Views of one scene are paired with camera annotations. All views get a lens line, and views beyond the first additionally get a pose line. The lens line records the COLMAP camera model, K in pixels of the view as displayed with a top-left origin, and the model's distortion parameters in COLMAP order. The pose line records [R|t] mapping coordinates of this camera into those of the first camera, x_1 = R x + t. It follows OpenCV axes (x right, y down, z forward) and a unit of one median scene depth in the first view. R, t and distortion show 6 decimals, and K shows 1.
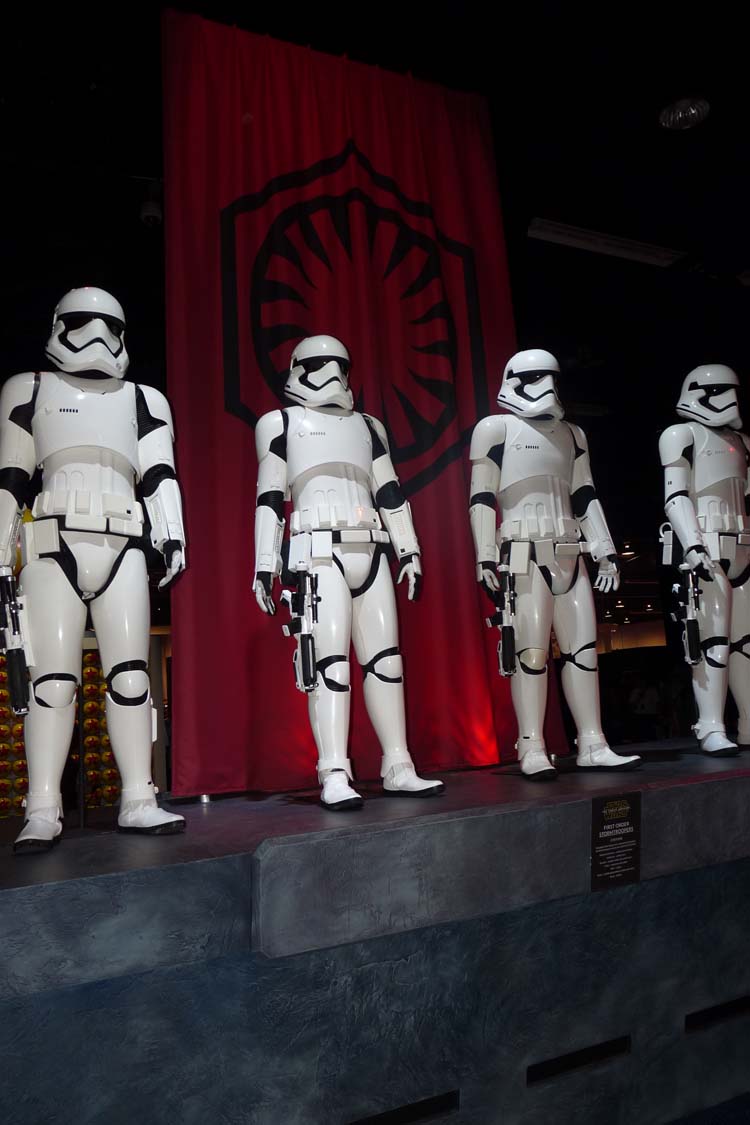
lens RADIAL K [[899.3, 0, 398.5], [0, 899.3, 567.7], [0, 0, 1]] dist [-0.001649, -0.028467]
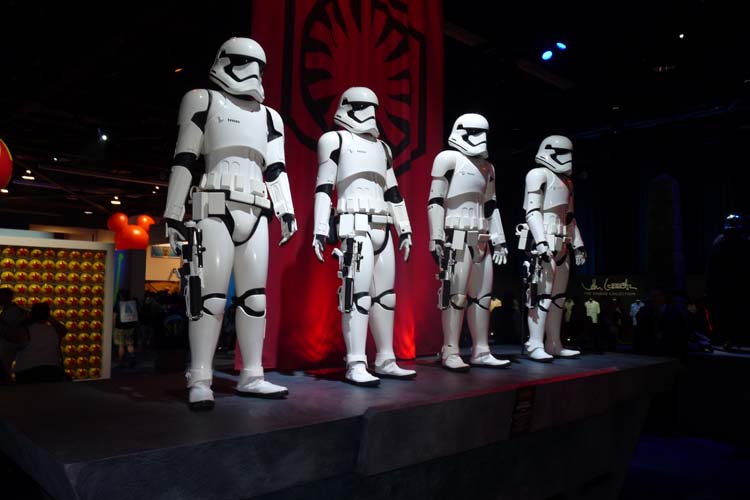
lens RADIAL K [[599.5, 0, 373.5], [0, 599.5, 251.1], [0, 0, 1]] dist [-0.001649, -0.028467]
pose [[0.962343, 0.101056, 0.252358, -0.314940], [-0.117848, 0.991654, 0.052297, -0.032244], [-0.244967, -0.080067, 0.966220, -0.042018]]
